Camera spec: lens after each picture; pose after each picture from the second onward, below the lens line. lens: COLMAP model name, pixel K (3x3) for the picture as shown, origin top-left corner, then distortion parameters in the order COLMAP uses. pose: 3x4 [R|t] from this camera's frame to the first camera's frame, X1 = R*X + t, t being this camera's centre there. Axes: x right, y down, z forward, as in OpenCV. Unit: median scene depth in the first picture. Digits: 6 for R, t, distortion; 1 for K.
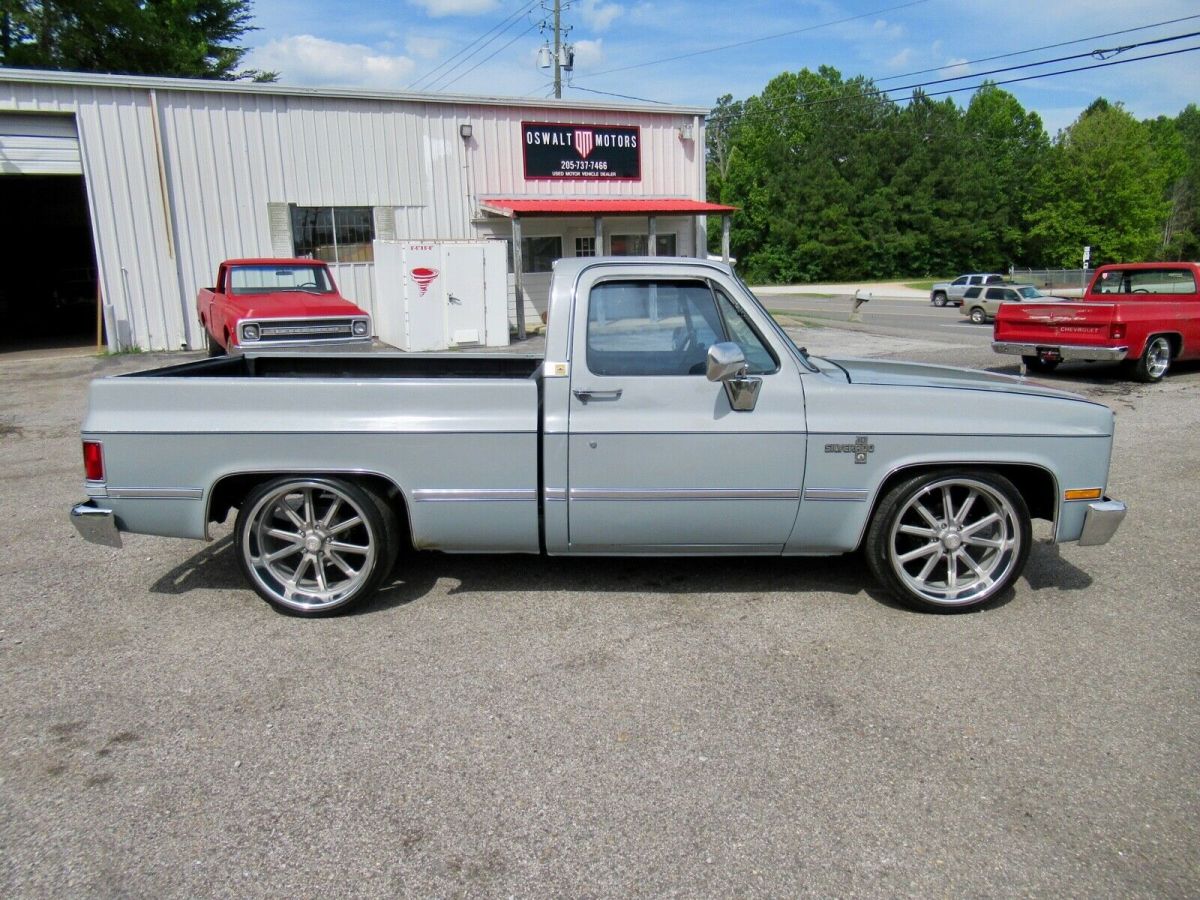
lens RADIAL K [[894.3, 0, 601.7], [0, 894.3, 452.0], [0, 0, 1]] dist [-0.006475, 0.000551]
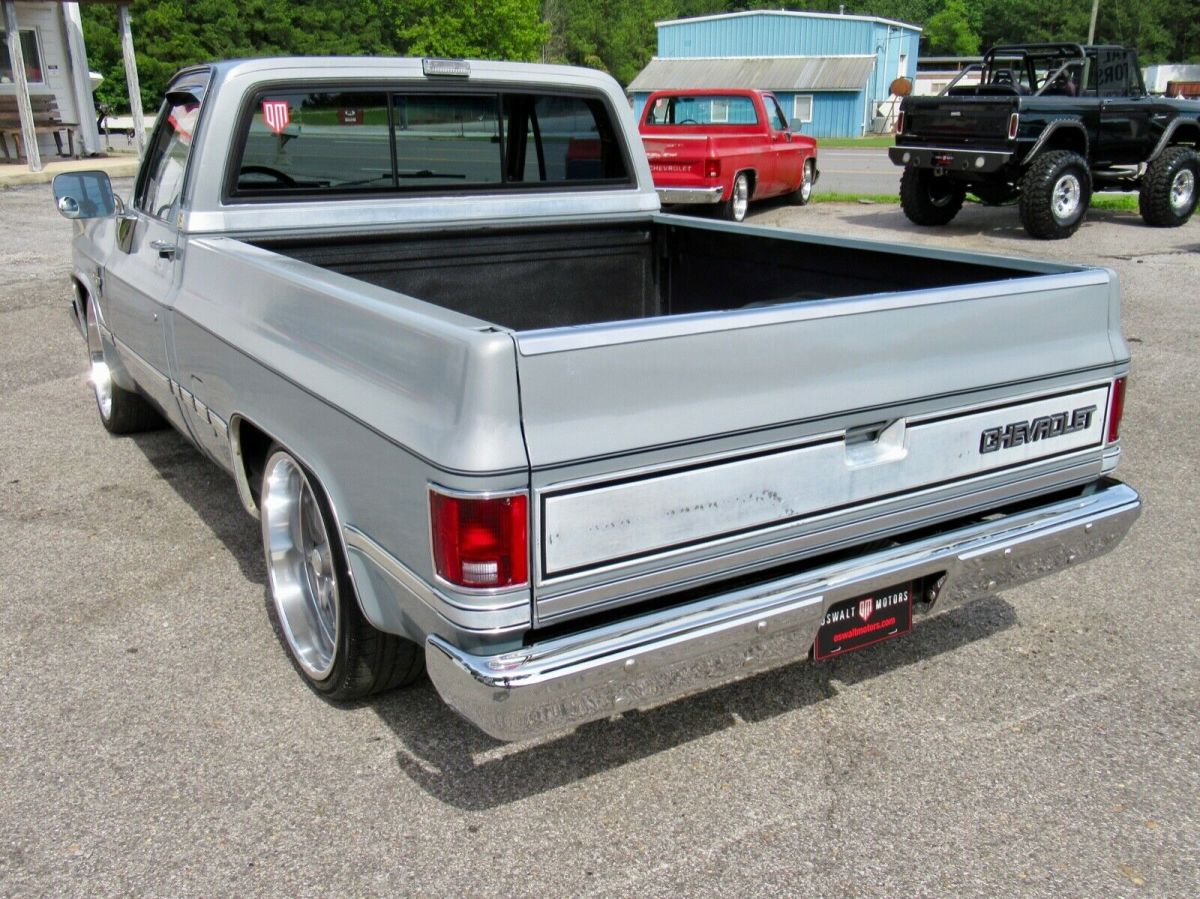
lens RADIAL K [[1123.6, 0, 600.7], [0, 1123.6, 449.2], [0, 0, 1]] dist [0.020022, -0.012536]
pose [[0.815775, -0.160938, 0.555526, -0.088948], [0.104007, 0.985668, 0.132820, -0.013025], [-0.568940, -0.050572, 0.820822, 0.085696]]
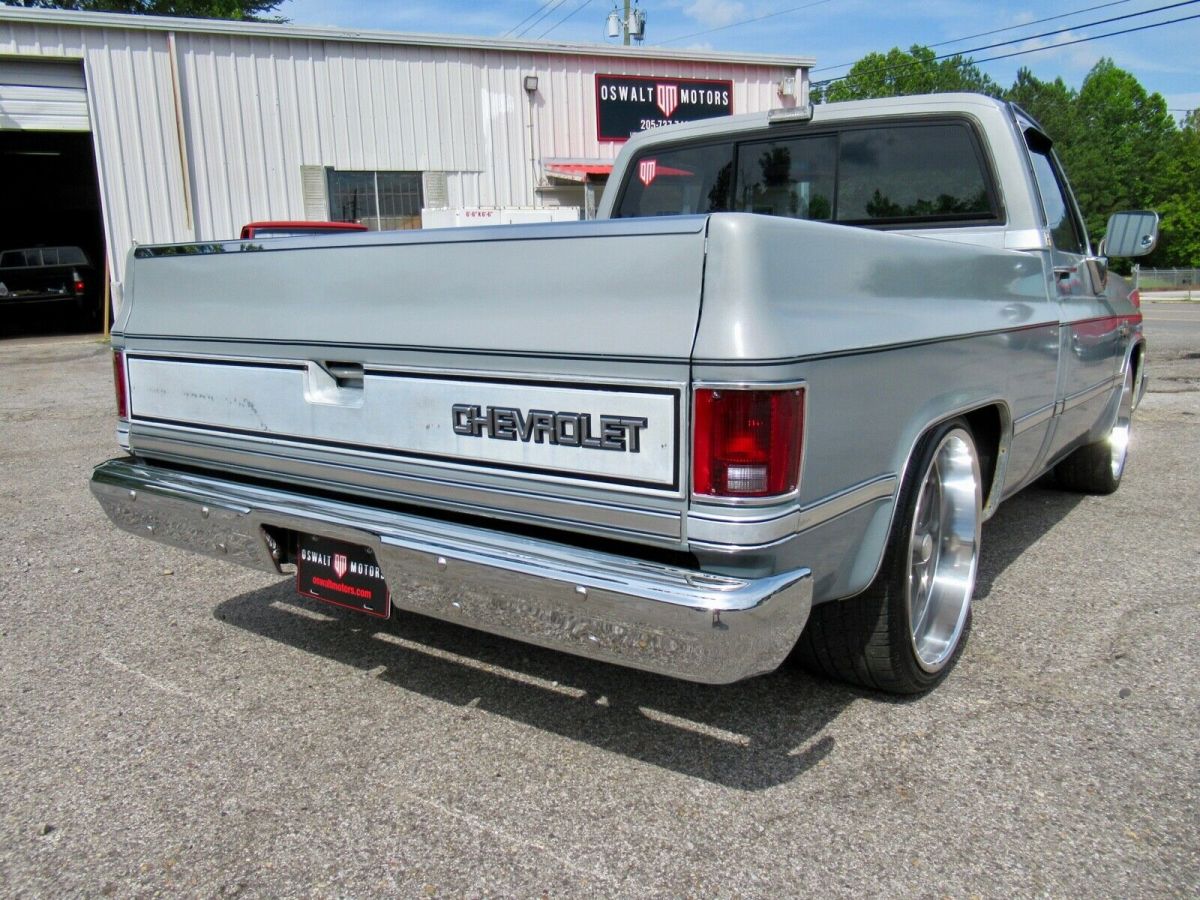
lens RADIAL K [[971.5, 0, 600.9], [0, 971.5, 450.6], [0, 0, 1]] dist [-0.008417, 0.007365]
pose [[0.998057, 0.007956, -0.061801, -0.022486], [-0.009439, 0.999673, -0.023748, 0.011243], [0.061592, 0.024285, 0.997806, 0.078497]]
